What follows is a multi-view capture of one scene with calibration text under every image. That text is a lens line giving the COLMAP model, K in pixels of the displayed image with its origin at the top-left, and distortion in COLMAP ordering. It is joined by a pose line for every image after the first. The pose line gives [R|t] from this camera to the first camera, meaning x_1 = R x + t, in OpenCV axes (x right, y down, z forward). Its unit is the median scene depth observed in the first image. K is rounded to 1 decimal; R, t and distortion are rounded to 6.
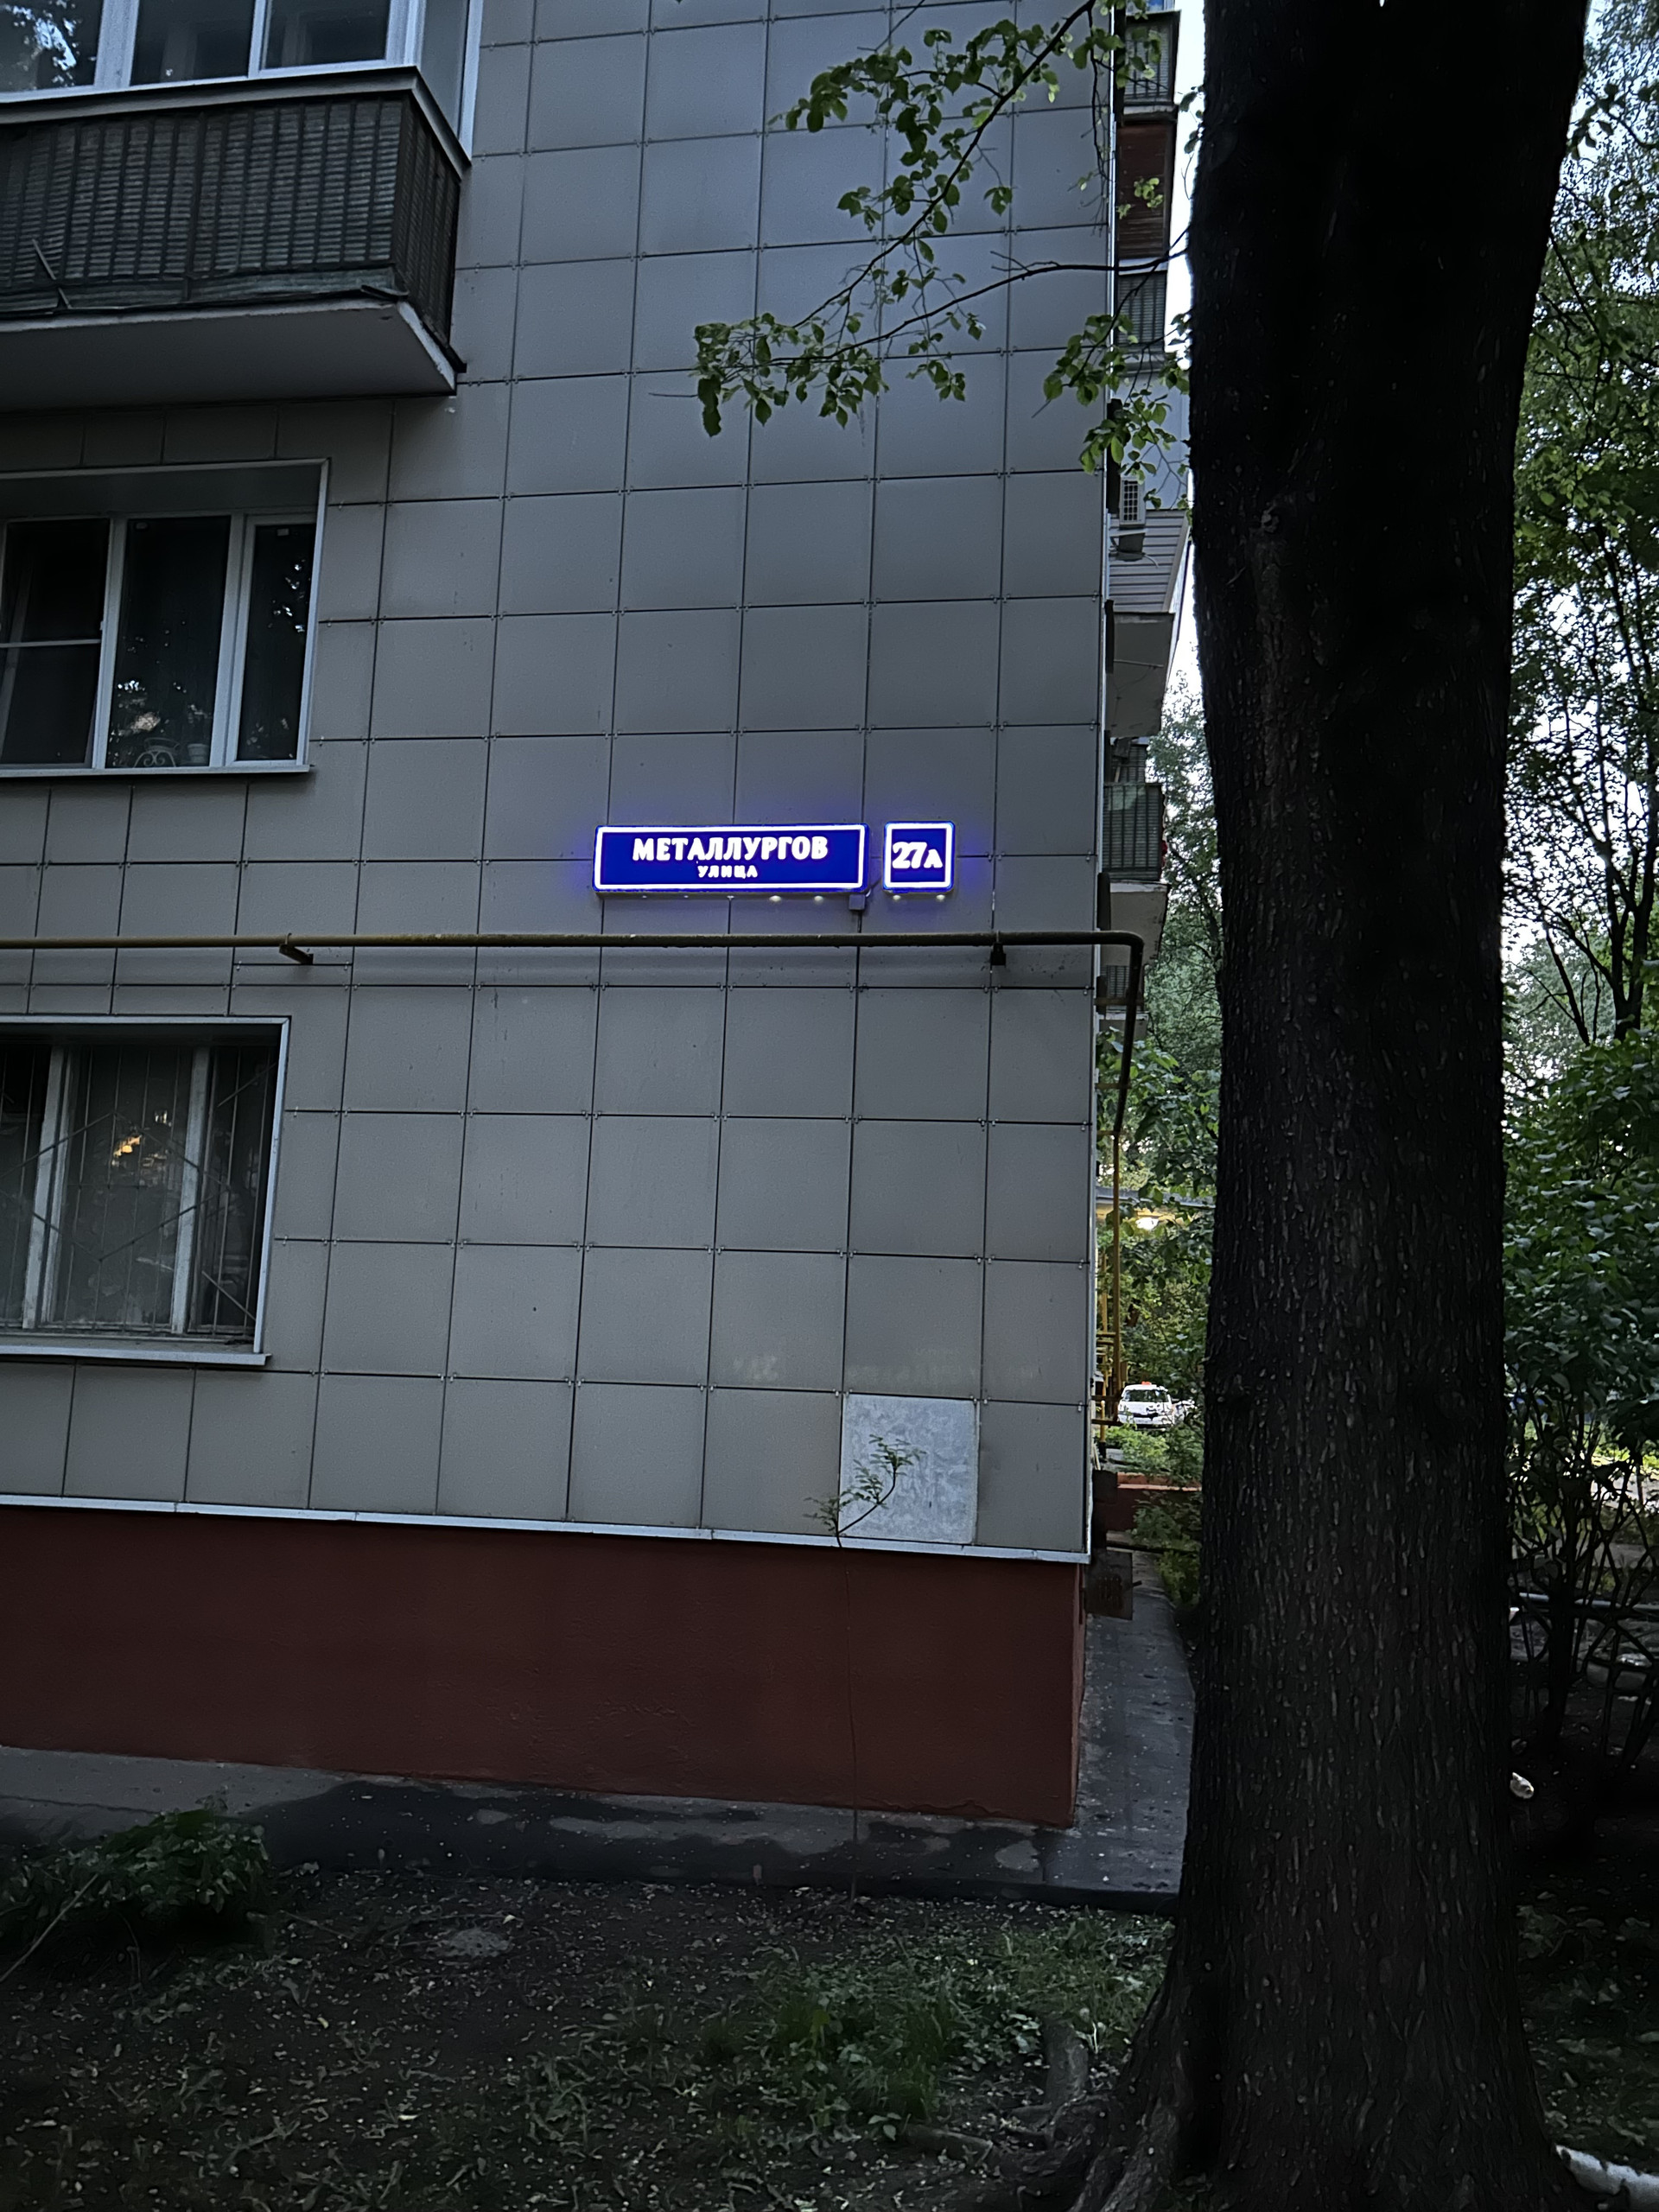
lens RADIAL K [[1694.3, 0, 830.0], [0, 1694.3, 1114.3], [0, 0, 1]] dist [-0.000875, -0.000803]
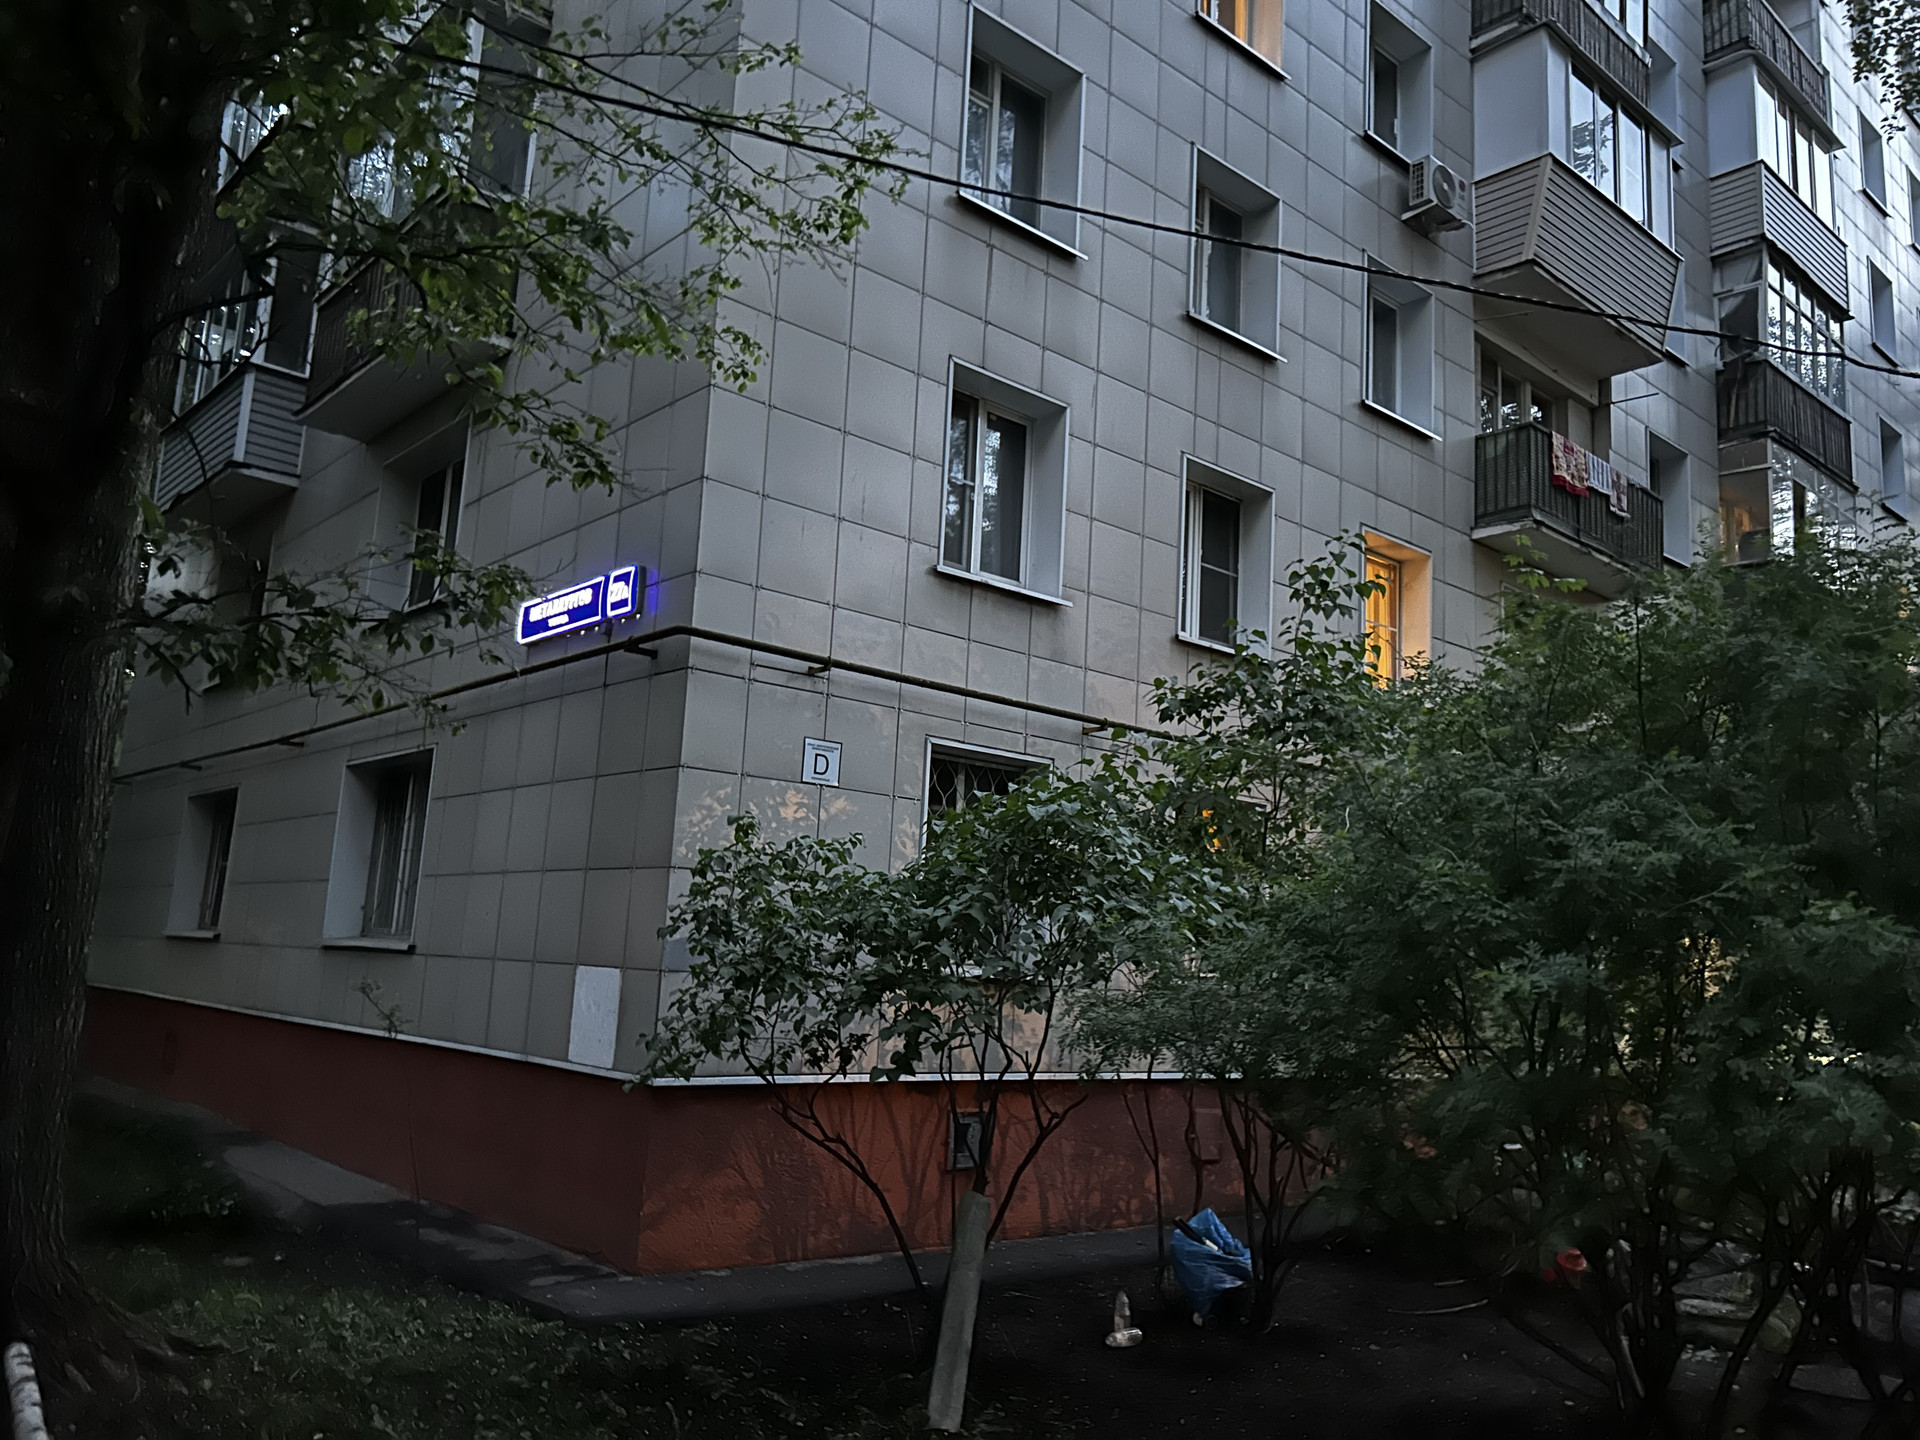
lens RADIAL K [[1470.6, 0, 964.7], [0, 1470.6, 717.4], [0, 0, 1]] dist [-0.000875, -0.000803]
pose [[0.772366, -0.107532, -0.626009, 1.040251], [0.066873, 0.993855, -0.088210, 0.084107], [0.631648, 0.026268, 0.774811, 0.210788]]
